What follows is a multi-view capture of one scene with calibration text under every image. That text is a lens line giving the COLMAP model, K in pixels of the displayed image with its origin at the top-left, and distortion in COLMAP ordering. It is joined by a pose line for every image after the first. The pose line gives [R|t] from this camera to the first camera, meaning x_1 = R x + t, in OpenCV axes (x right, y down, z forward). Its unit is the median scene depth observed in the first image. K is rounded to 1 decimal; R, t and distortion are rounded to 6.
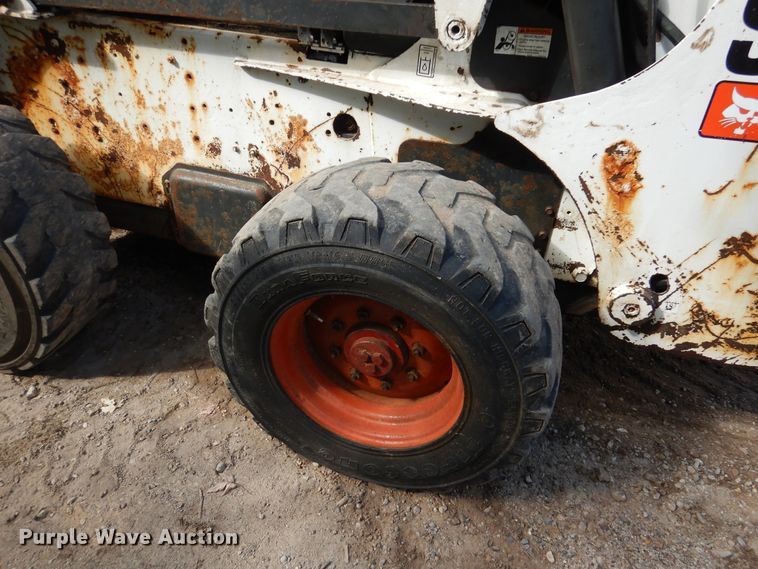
lens RADIAL K [[541.9, 0, 371.6], [0, 541.9, 277.0], [0, 0, 1]] dist [0.019403, -0.002167]
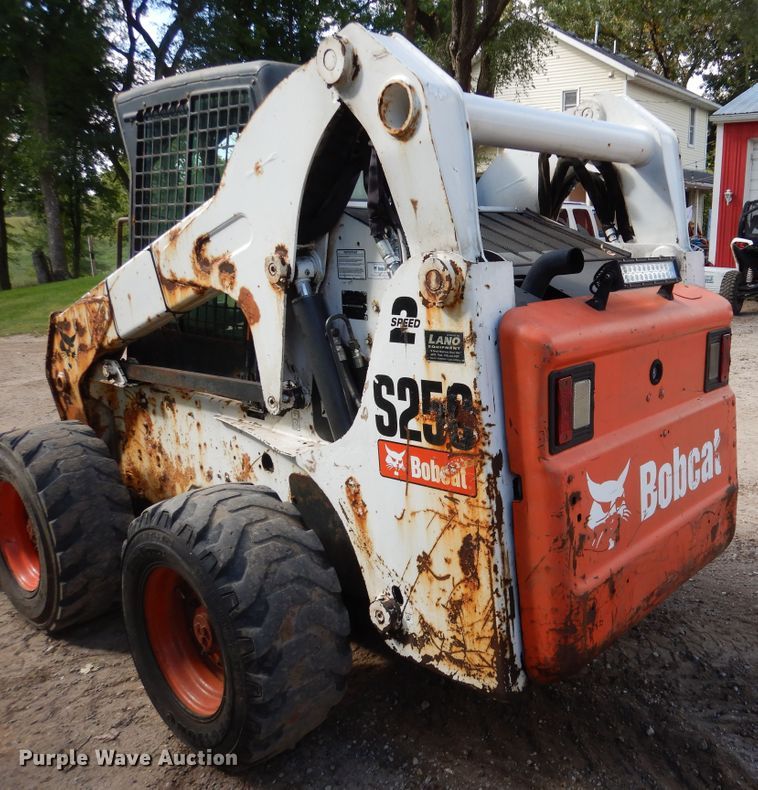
lens RADIAL K [[741.4, 0, 522.6], [0, 741.4, 391.7], [0, 0, 1]] dist [0.001195, 0.000000]
pose [[0.936717, 0.021990, -0.349397, 1.196733], [-0.160005, 0.914580, -0.371406, 0.148151], [0.311385, 0.403808, 0.860220, -0.470286]]
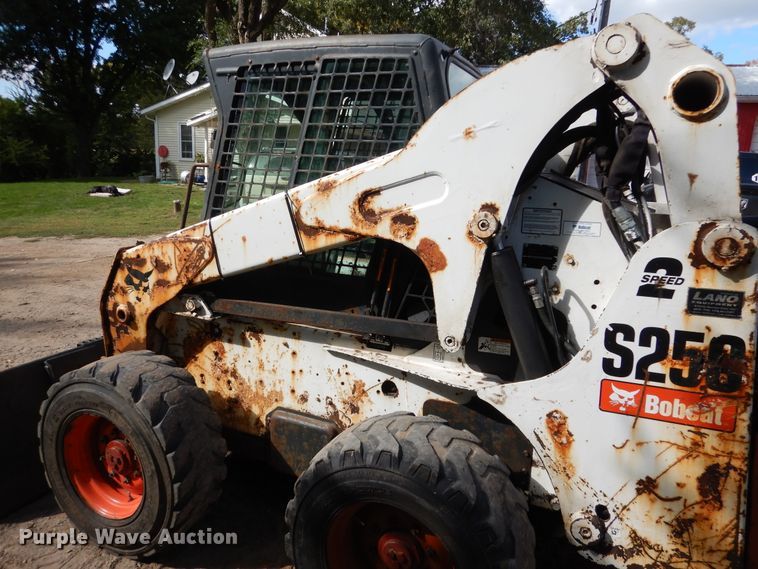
lens RADIAL K [[541.9, 0, 371.8], [0, 541.9, 279.5], [0, 0, 1]] dist [0.019403, -0.002167]
pose [[0.990635, 0.010997, -0.136096, 0.107840], [-0.065305, 0.913512, -0.401535, 0.058786], [0.119909, 0.406662, 0.905675, -0.517437]]
